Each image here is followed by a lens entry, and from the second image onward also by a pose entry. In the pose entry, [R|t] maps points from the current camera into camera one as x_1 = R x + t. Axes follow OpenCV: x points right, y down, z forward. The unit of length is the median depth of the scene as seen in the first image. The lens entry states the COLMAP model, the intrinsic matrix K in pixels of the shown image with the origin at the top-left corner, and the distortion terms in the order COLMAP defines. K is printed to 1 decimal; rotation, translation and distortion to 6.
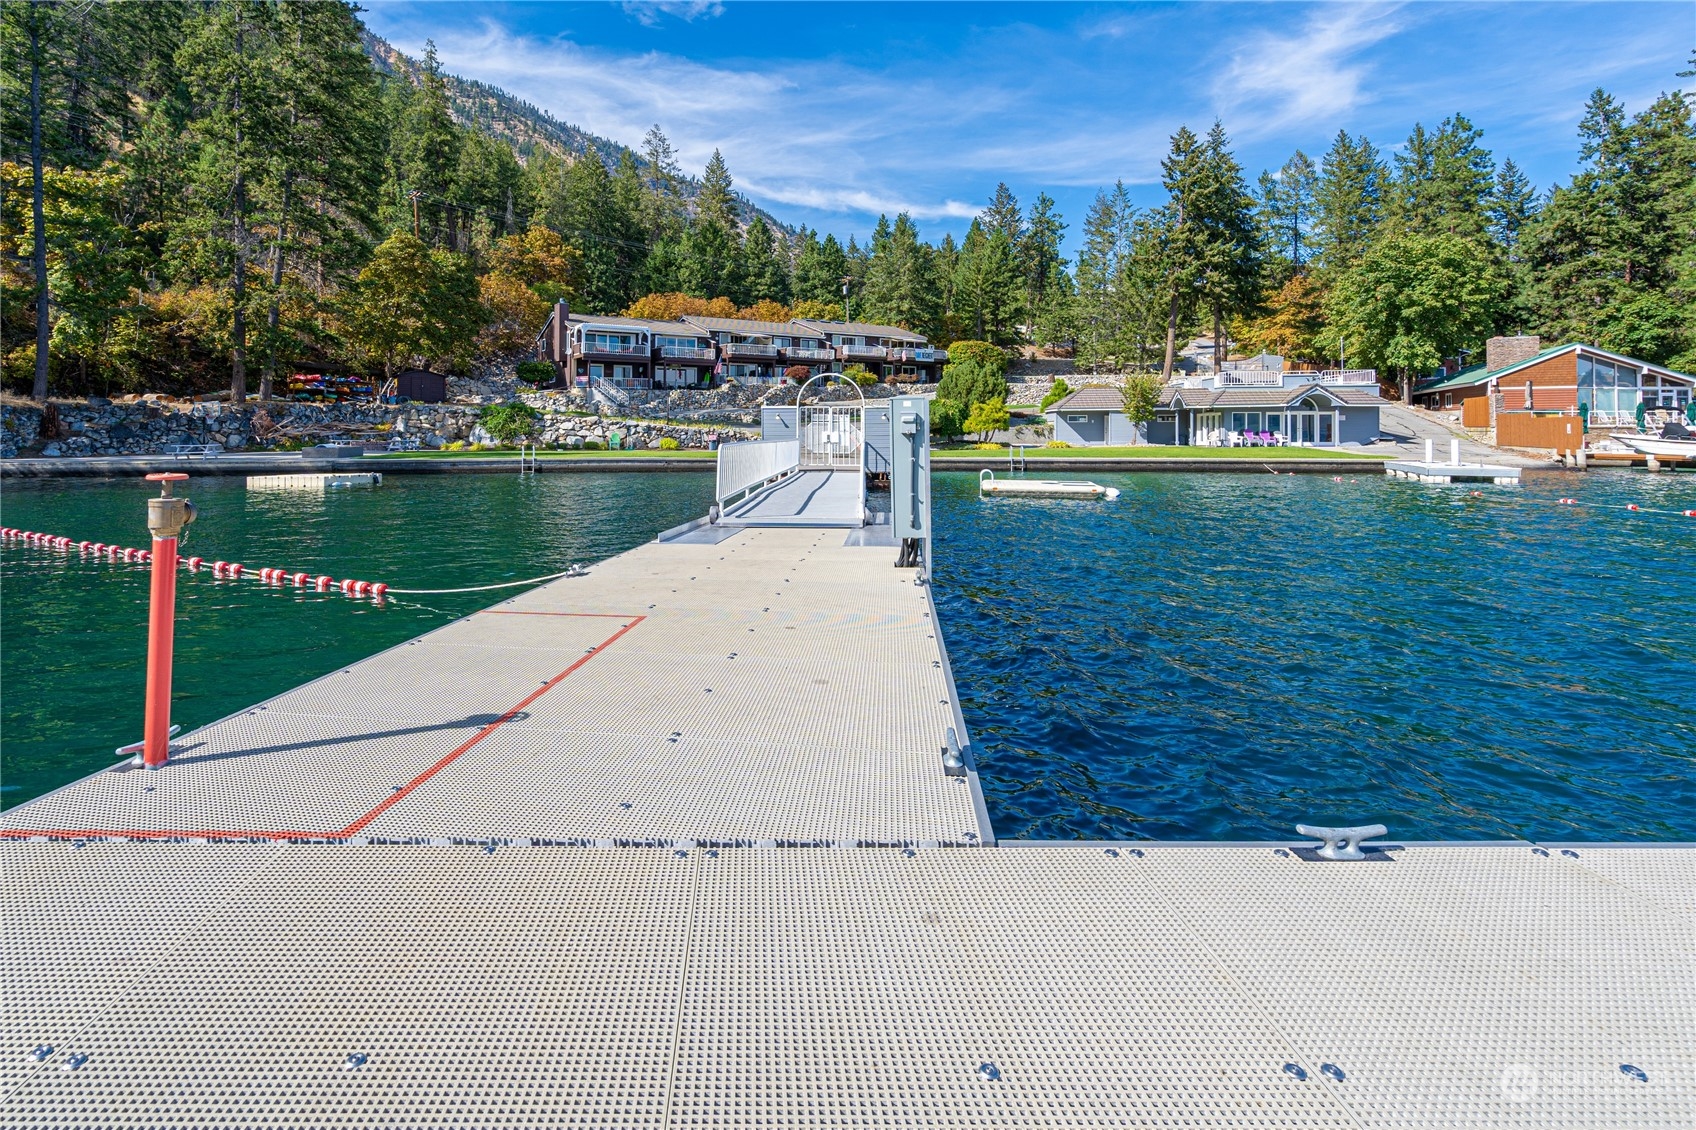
lens RADIAL K [[808.8, 0, 746.7], [0, 808.8, 428.4], [0, 0, 1]] dist [-0.000989, 0.000122]
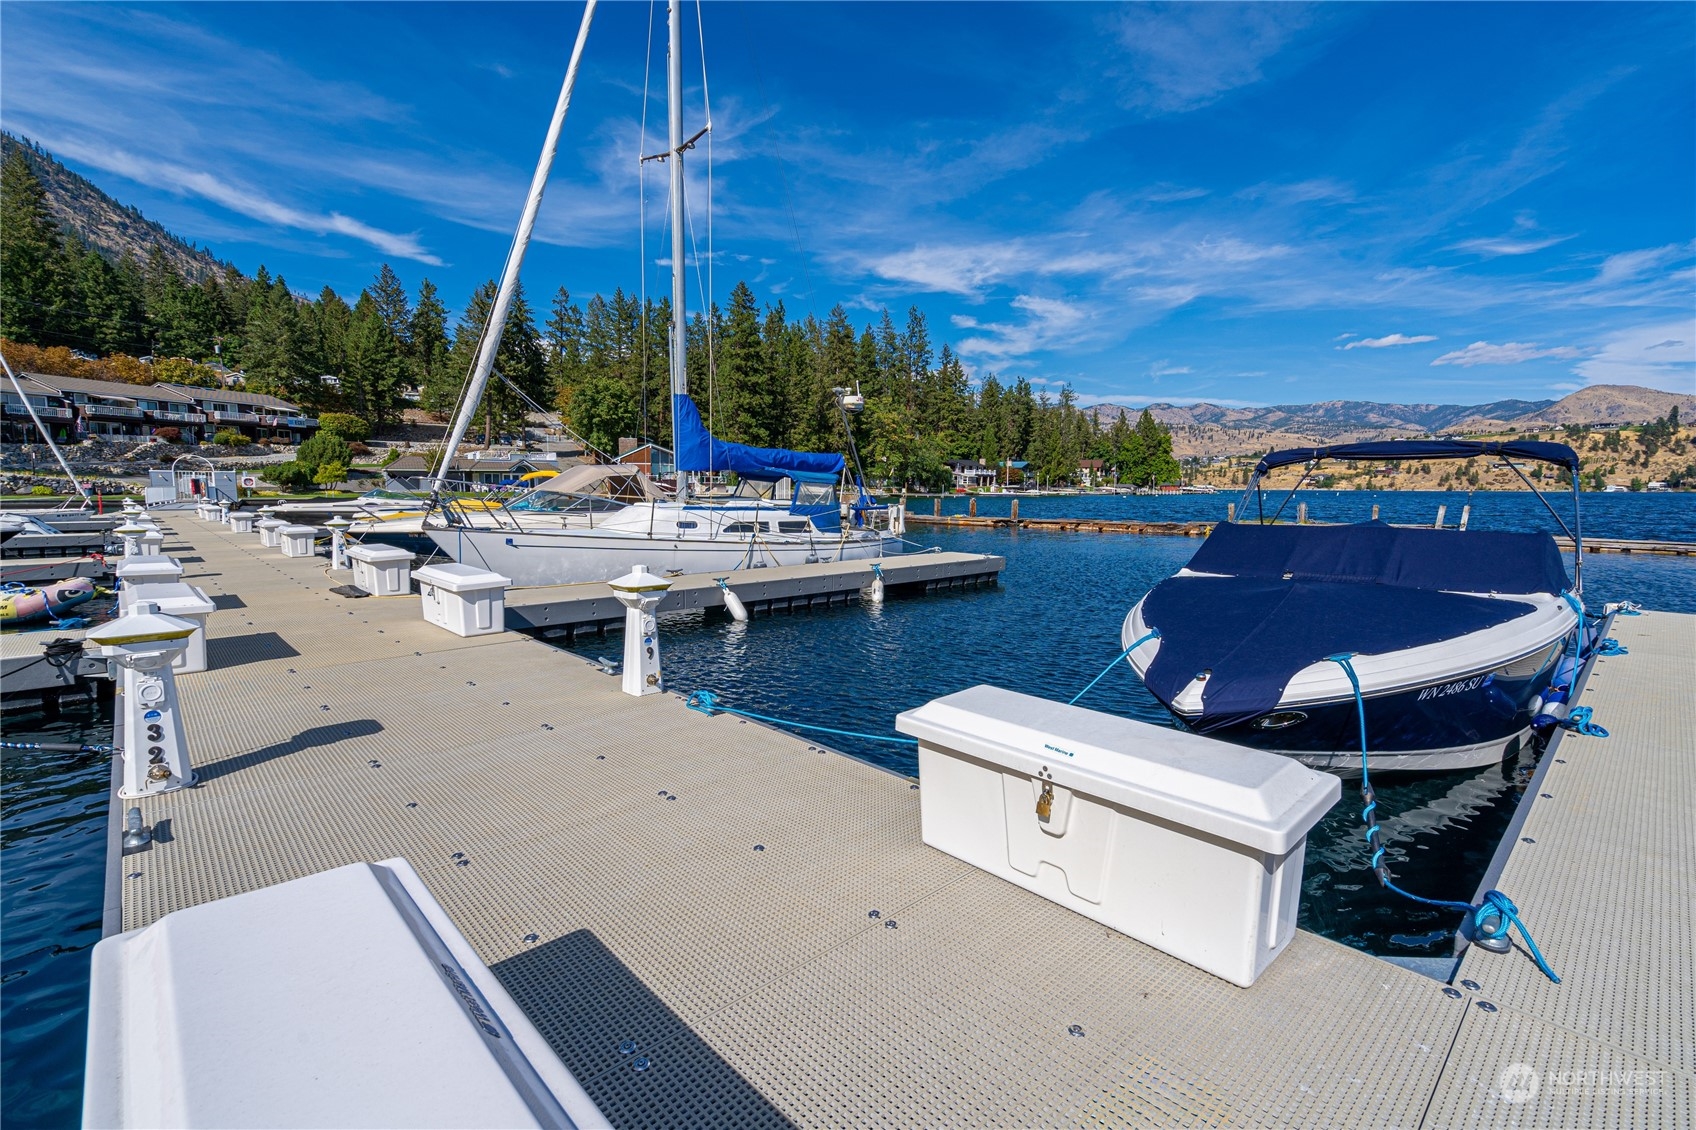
lens RADIAL K [[770.2, 0, 841.6], [0, 770.2, 570.7], [0, 0, 1]] dist [-0.002547, 0.000927]
pose [[0.712017, -0.072343, 0.698425, -0.038741], [-0.010630, 0.993454, 0.113739, -0.005124], [-0.702082, -0.088408, 0.706587, -0.553549]]
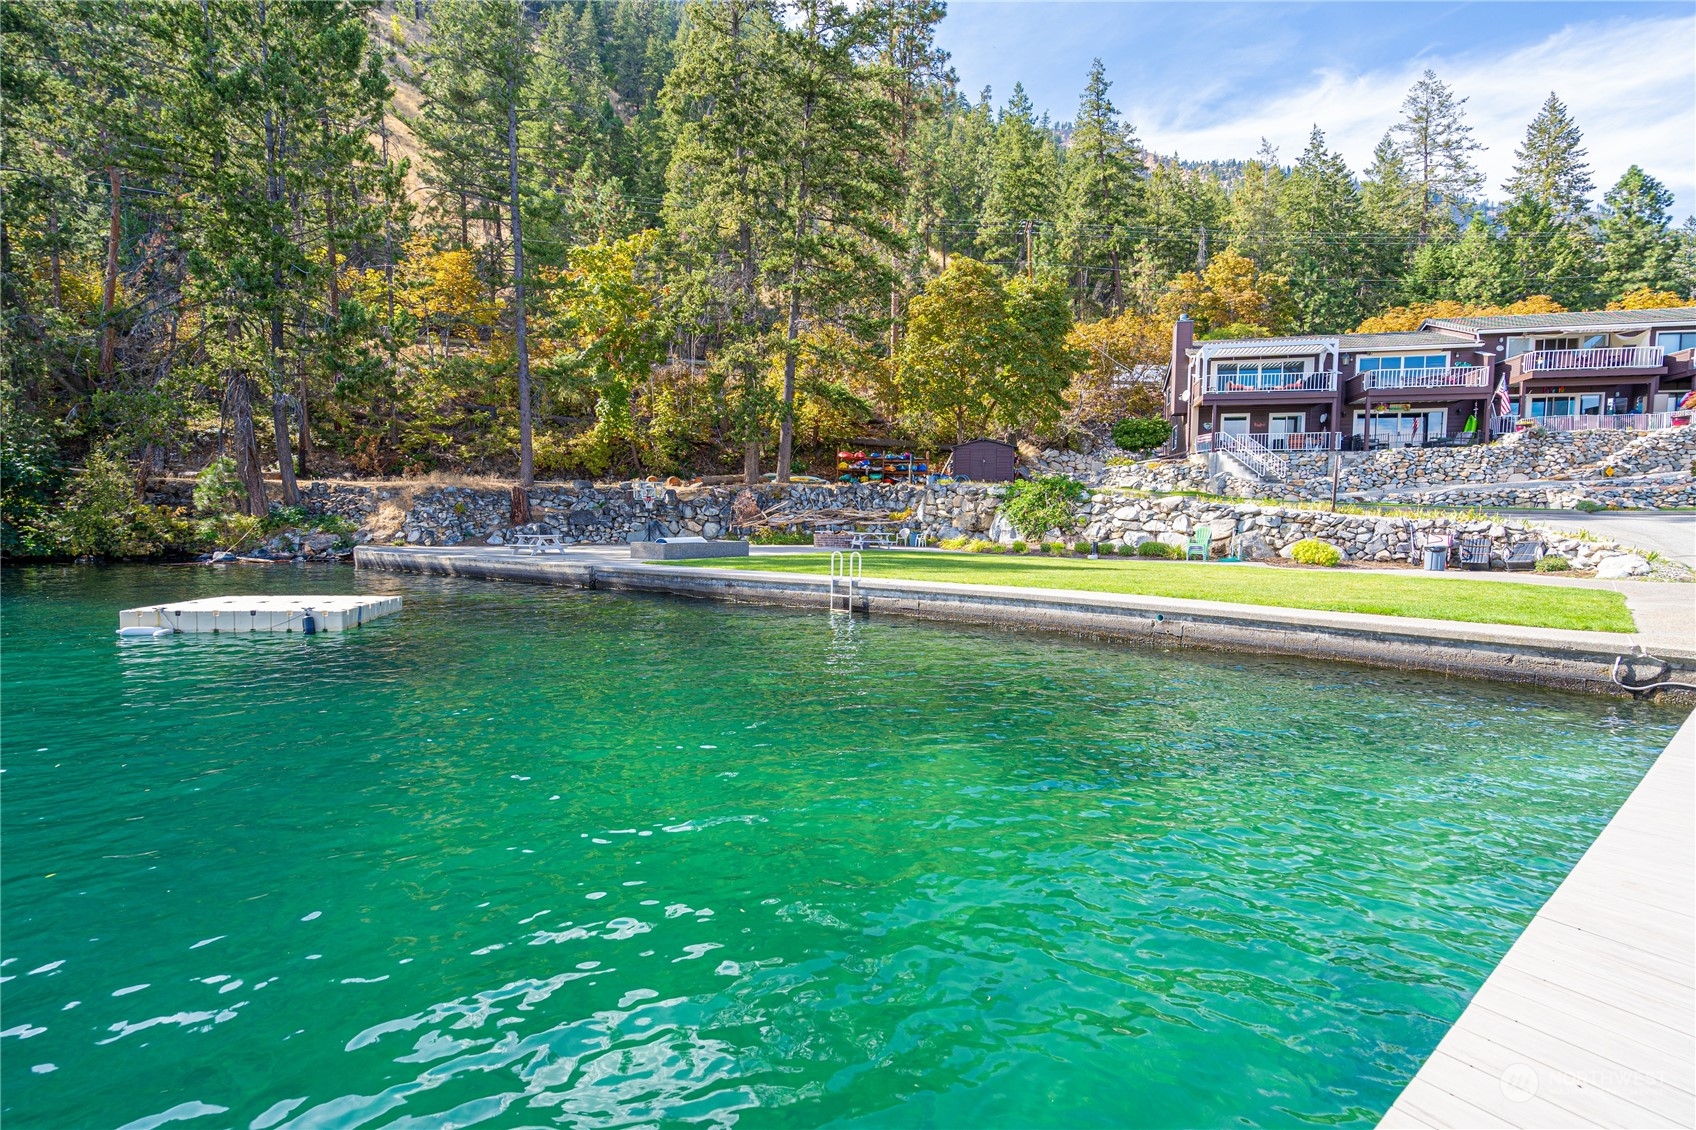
lens RADIAL K [[766.9, 0, 861.4], [0, 766.9, 565.8], [0, 0, 1]] dist [-0.001668, 0.000564]
pose [[0.721808, 0.048662, -0.690380, 0.014143], [-0.007427, 0.998012, 0.062581, 0.000989], [0.692053, -0.040044, 0.720735, 0.359556]]
